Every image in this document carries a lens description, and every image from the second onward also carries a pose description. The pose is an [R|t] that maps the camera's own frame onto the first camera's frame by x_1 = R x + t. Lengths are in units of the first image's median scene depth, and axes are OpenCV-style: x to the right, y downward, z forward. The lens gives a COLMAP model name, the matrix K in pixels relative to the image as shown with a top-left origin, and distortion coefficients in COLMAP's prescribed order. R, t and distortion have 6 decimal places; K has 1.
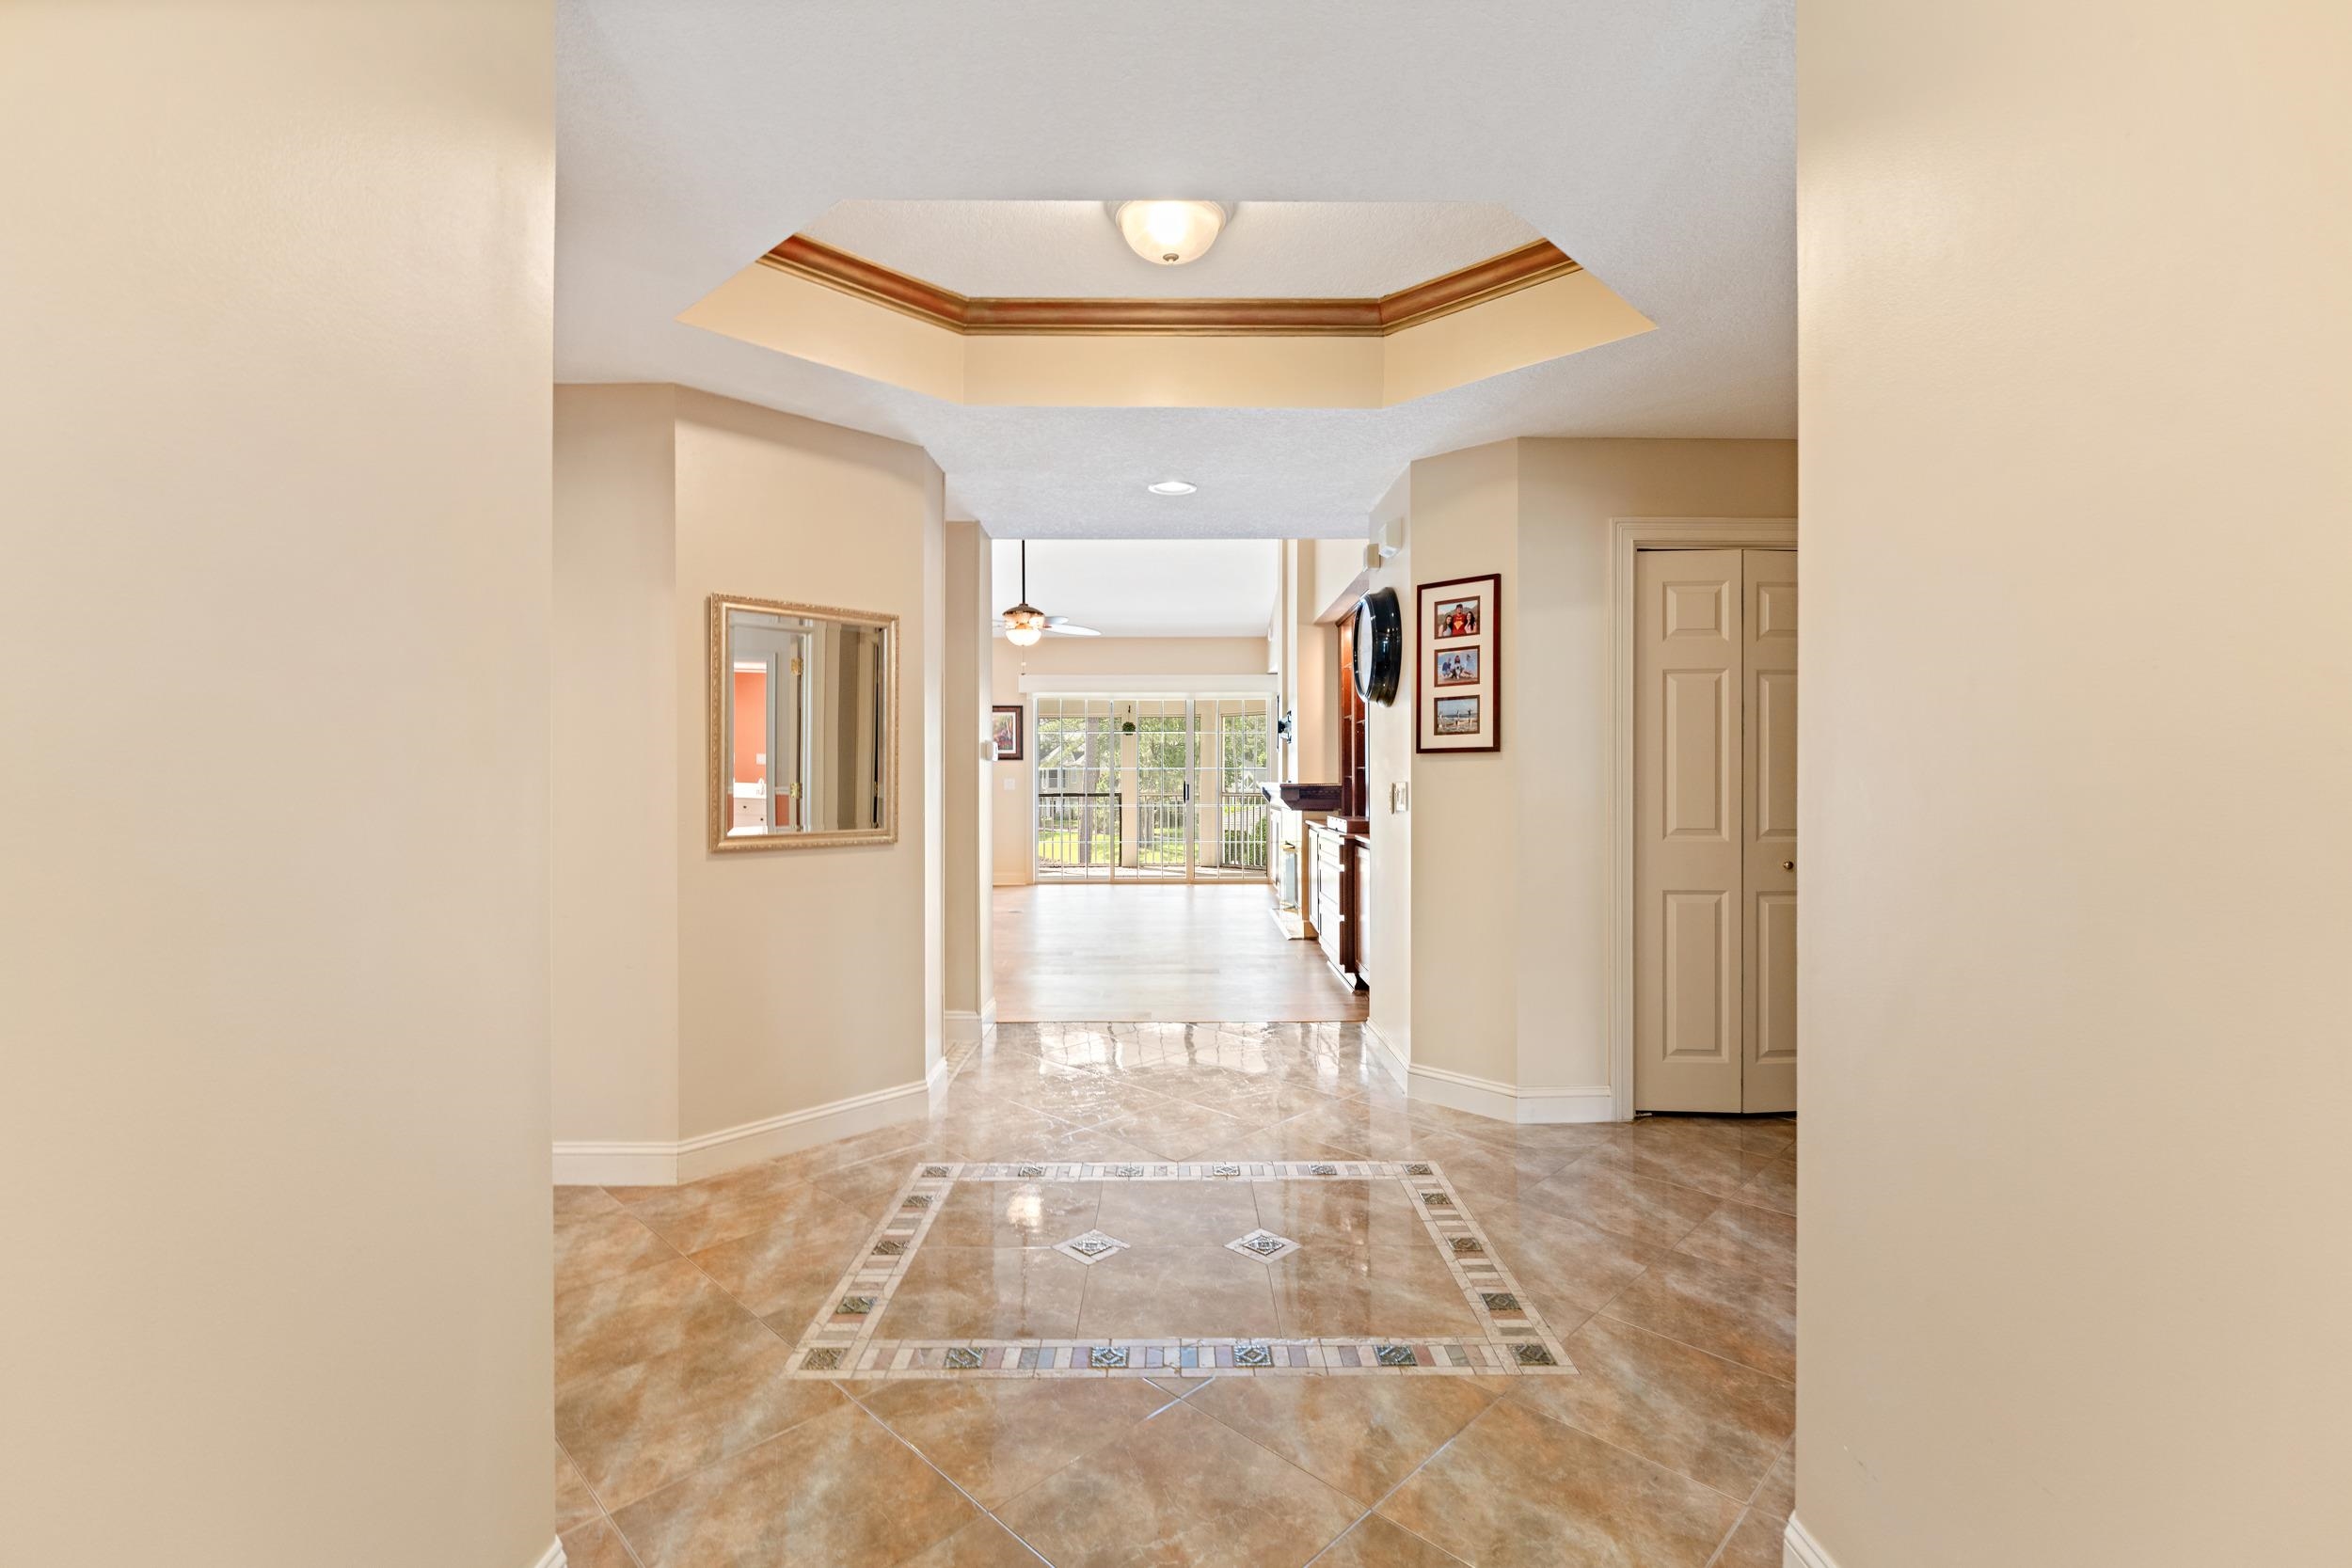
lens RADIAL K [[1112.2, 0, 1176.0], [0, 1112.2, 784.0], [0, 0, 1]] dist [0.000034, -0.000001]
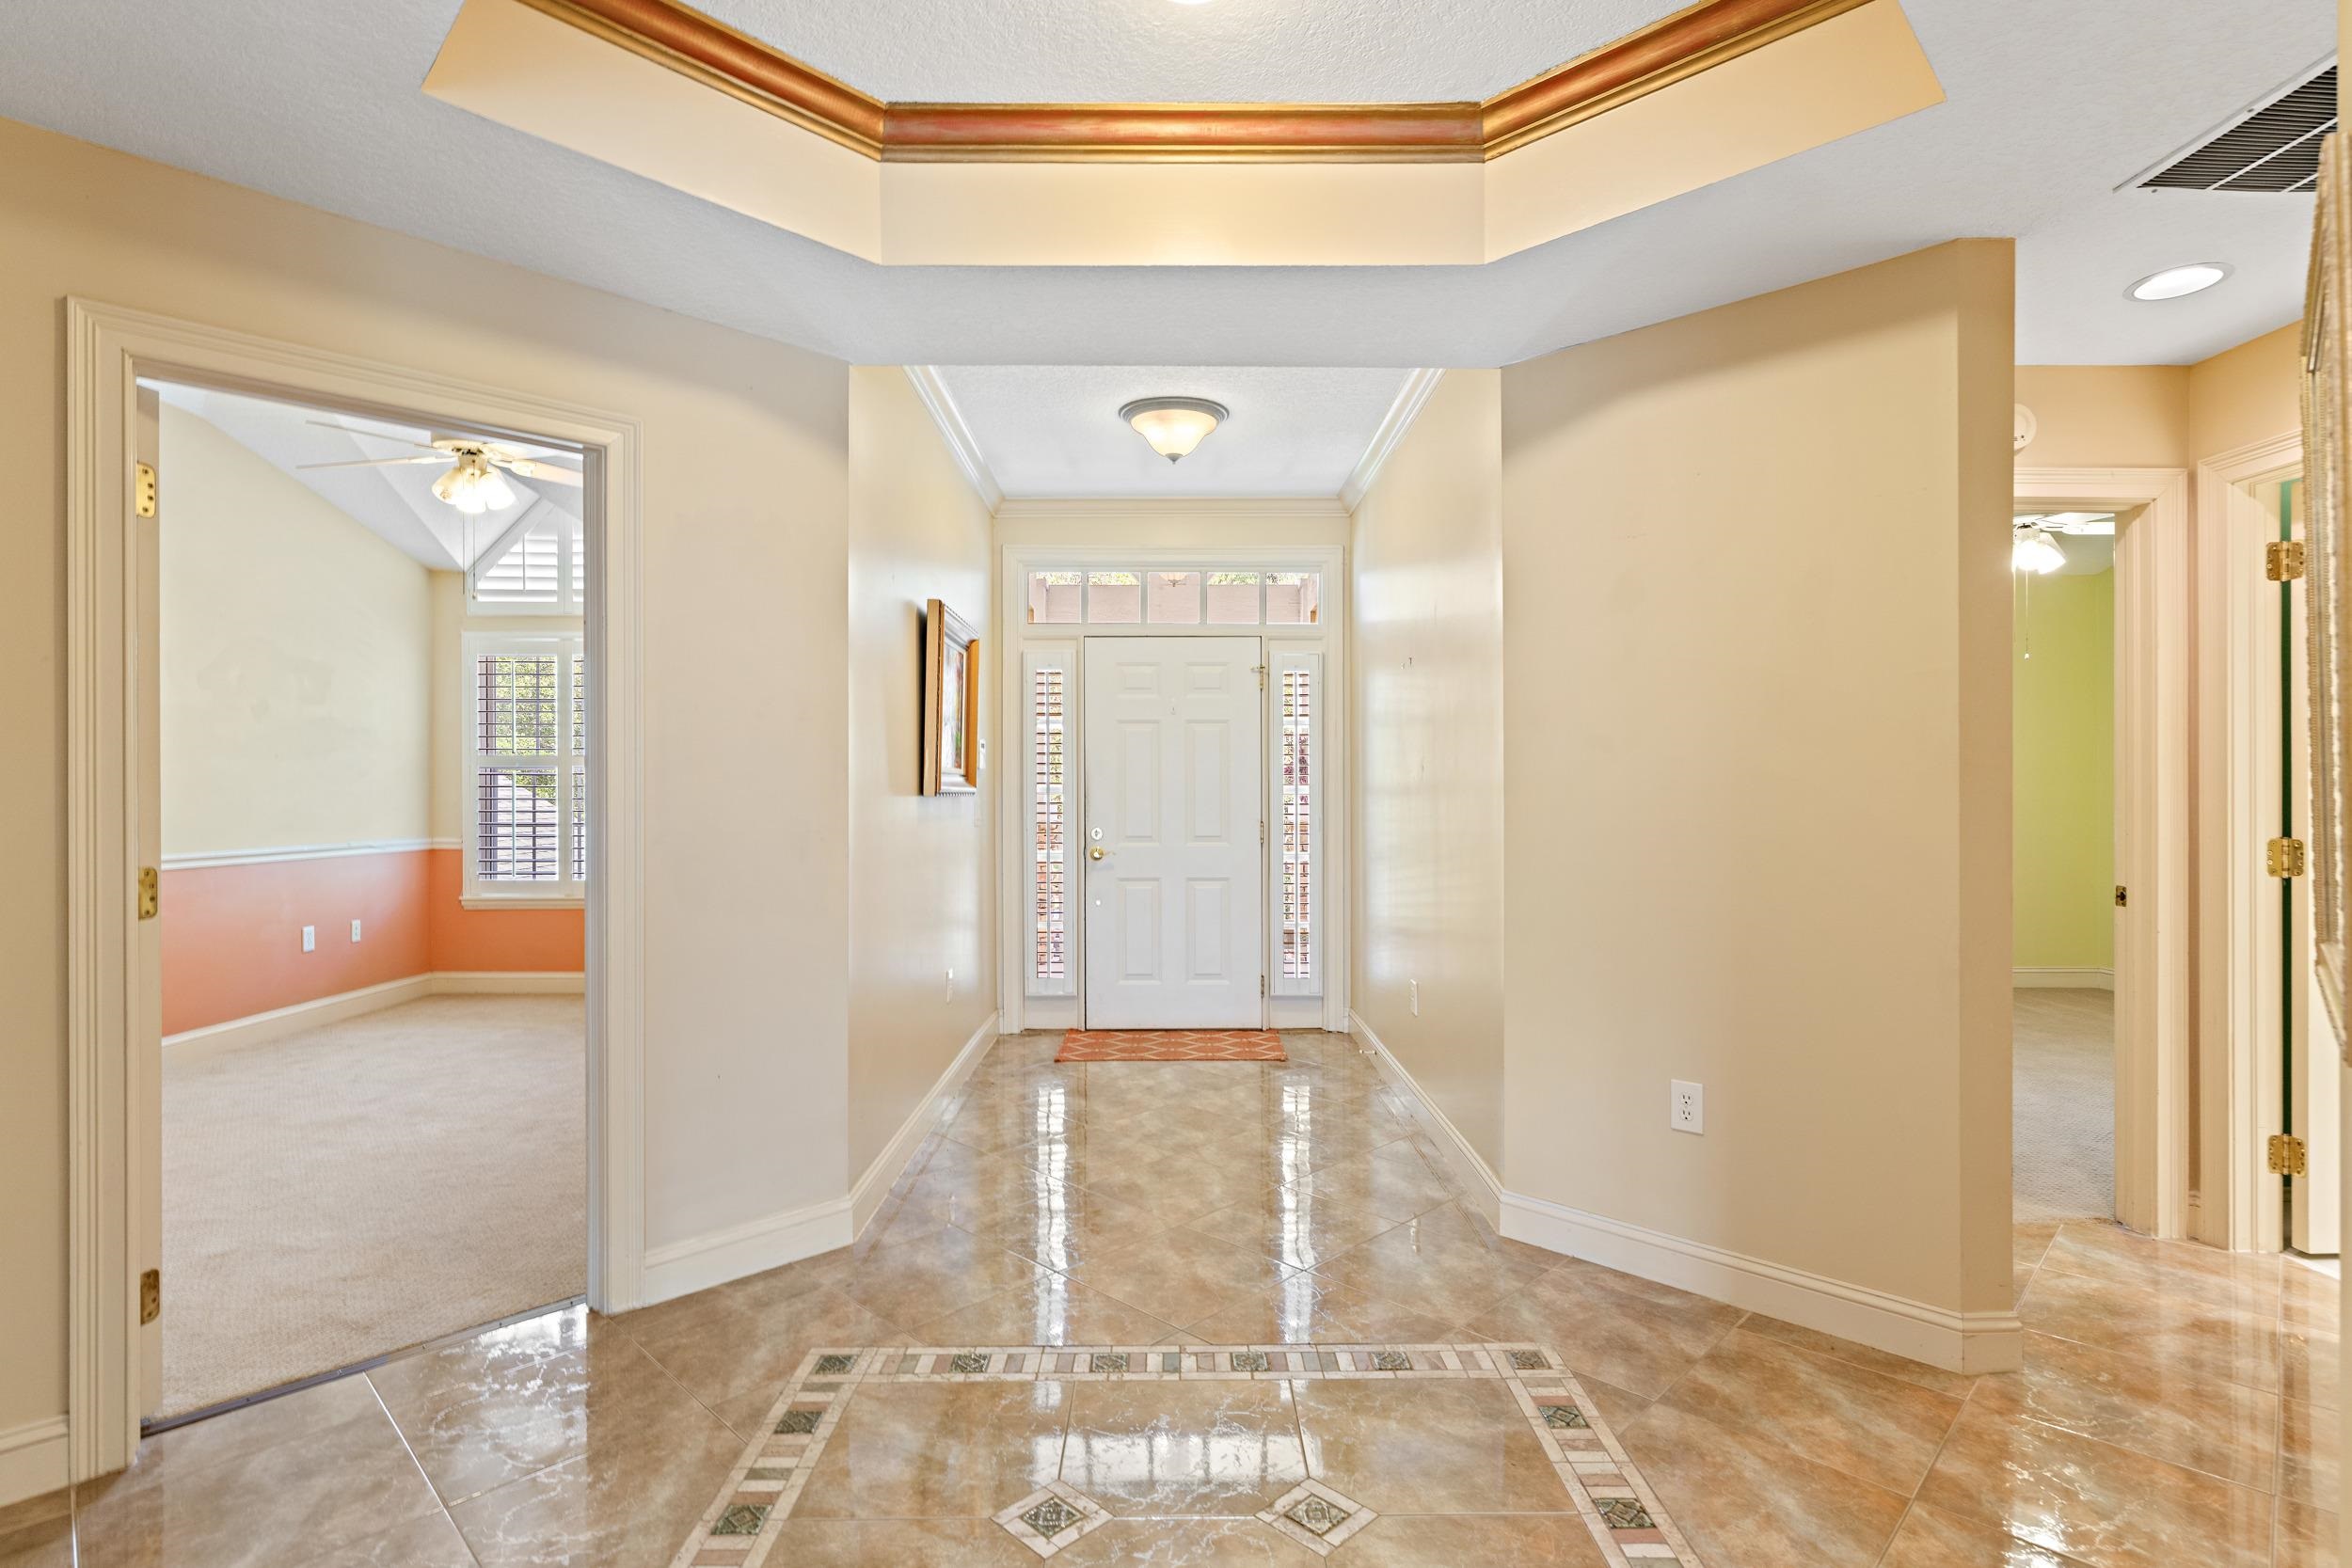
lens RADIAL K [[1134.5, 0, 1176.0], [0, 1134.5, 784.0], [0, 0, 1]] dist [0.002843, 0.000143]
pose [[-0.999990, 0.004470, 0.000247, 0.005136], [0.004470, 0.999989, 0.001713, -0.016927], [-0.000239, 0.001714, -0.999999, 1.955398]]
